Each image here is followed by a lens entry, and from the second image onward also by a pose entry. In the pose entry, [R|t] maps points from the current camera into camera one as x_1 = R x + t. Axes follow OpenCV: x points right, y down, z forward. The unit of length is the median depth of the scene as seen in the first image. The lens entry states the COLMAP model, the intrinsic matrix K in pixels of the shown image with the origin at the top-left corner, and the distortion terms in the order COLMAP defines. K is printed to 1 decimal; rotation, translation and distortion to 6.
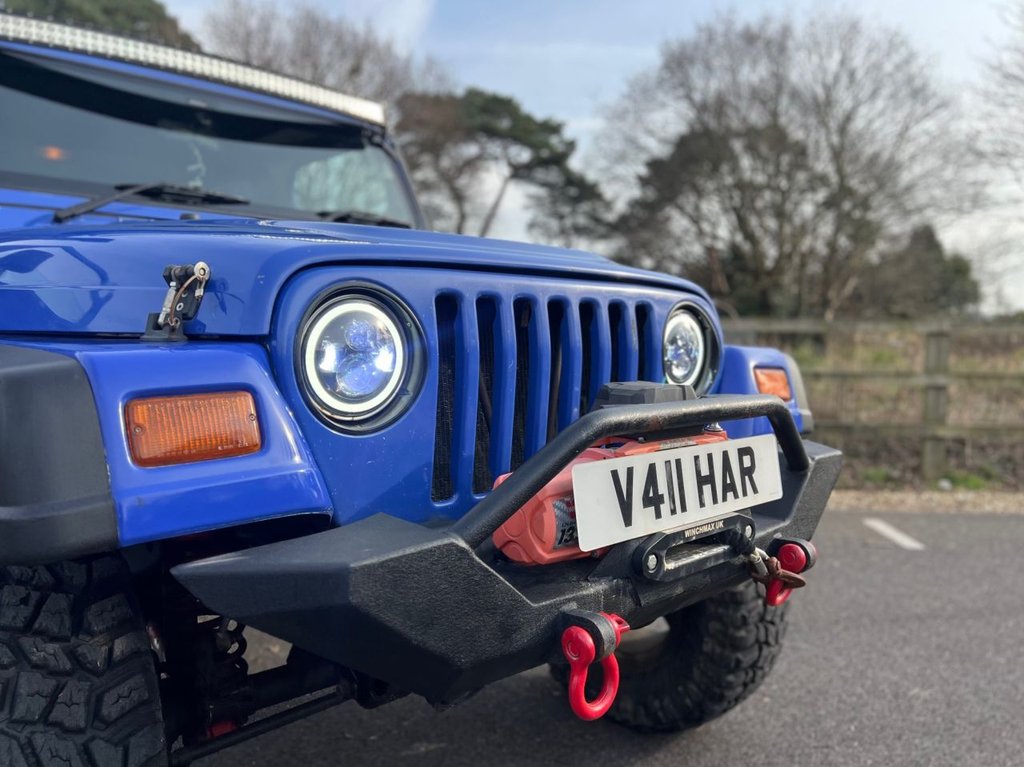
lens RADIAL K [[774.6, 0, 516.2], [0, 774.6, 373.3], [0, 0, 1]] dist [0.081482, -0.093712]
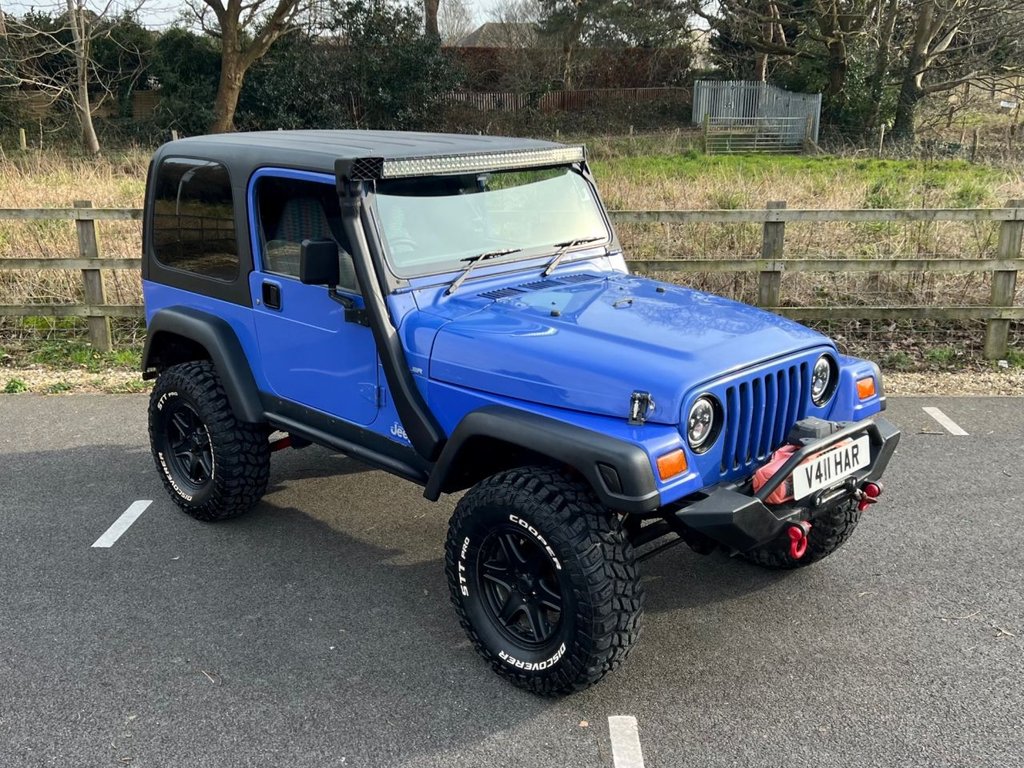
lens RADIAL K [[1038.1, 0, 488.9], [0, 1038.1, 401.4], [0, 0, 1]] dist [0.092091, -0.130071]
pose [[0.999861, -0.016443, 0.002648, -0.501798], [0.015313, 0.970107, 0.242195, -0.508130], [-0.006551, -0.242121, 0.970224, -1.235258]]
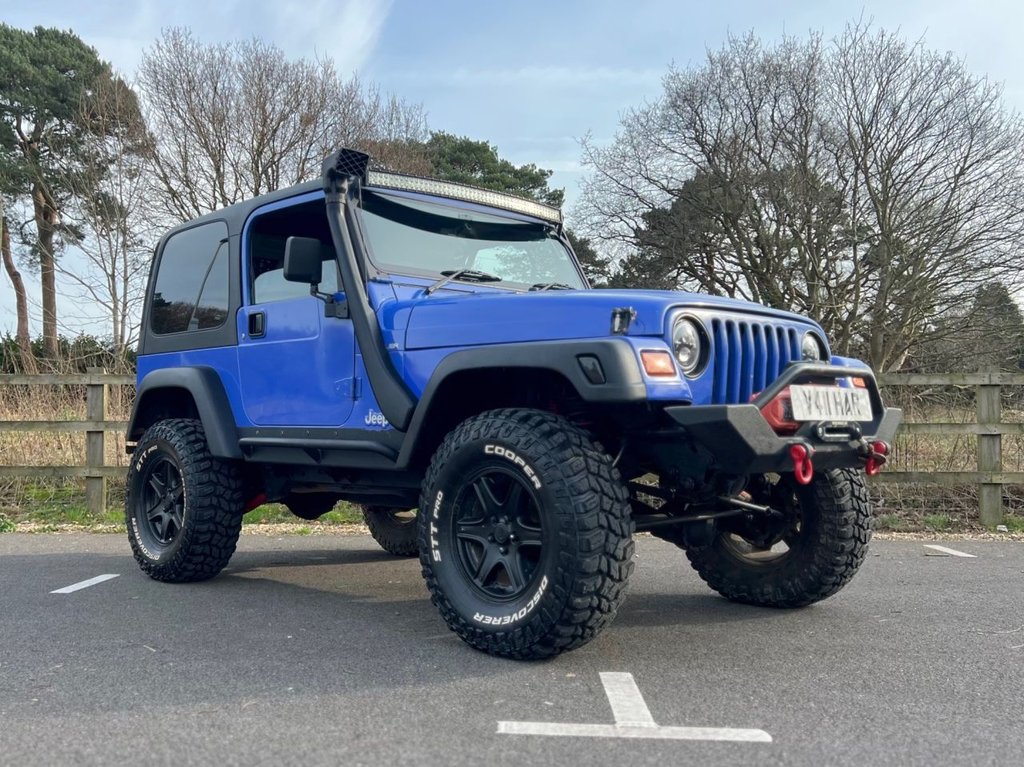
lens RADIAL K [[984.6, 0, 439.6], [0, 984.6, 402.0], [0, 0, 1]] dist [0.069615, -0.080143]
pose [[0.999316, -0.010283, -0.035518, -0.479692], [0.007503, 0.996963, -0.077519, 0.211752], [0.036207, 0.077199, 0.996358, -1.123220]]
